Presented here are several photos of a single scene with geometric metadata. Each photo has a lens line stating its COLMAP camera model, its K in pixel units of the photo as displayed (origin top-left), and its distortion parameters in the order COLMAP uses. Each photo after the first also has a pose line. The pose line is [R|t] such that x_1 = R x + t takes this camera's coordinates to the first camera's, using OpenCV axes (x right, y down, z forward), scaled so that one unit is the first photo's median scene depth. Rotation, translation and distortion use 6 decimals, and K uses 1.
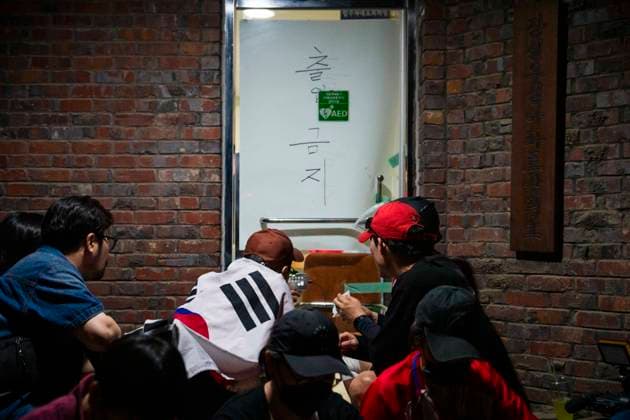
lens RADIAL K [[914.9, 0, 315.0], [0, 914.9, 210.0], [0, 0, 1]] dist [0.018478, 0.025787]
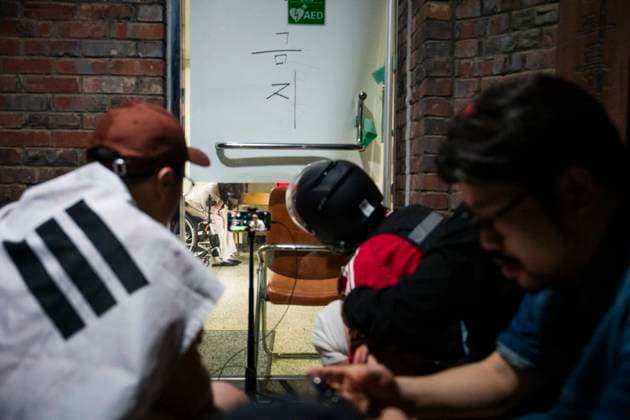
lens RADIAL K [[583.8, 0, 315.0], [0, 583.8, 210.0], [0, 0, 1]] dist [-0.006100, -0.002636]
pose [[0.997310, 0.004063, 0.073192, -0.009731], [-0.009427, 0.997280, 0.073098, 0.030499], [-0.072696, -0.073591, 0.994635, 0.485131]]
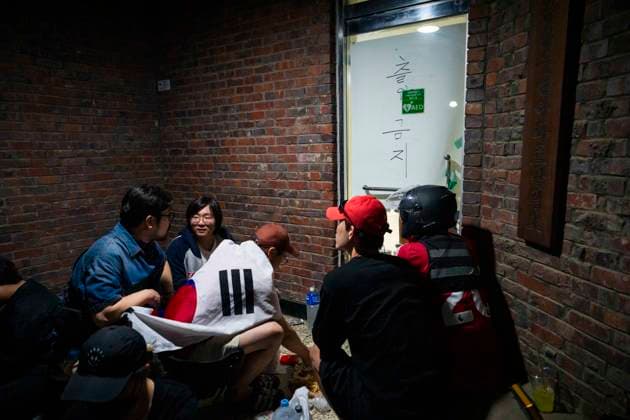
lens RADIAL K [[423.1, 0, 315.0], [0, 423.1, 210.0], [0, 0, 1]] dist [-0.004294, -0.002729]
pose [[0.822636, 0.063894, -0.564967, 0.264158], [0.038148, 0.985224, 0.166968, -0.069424], [0.567288, -0.158906, 0.808043, 0.421336]]
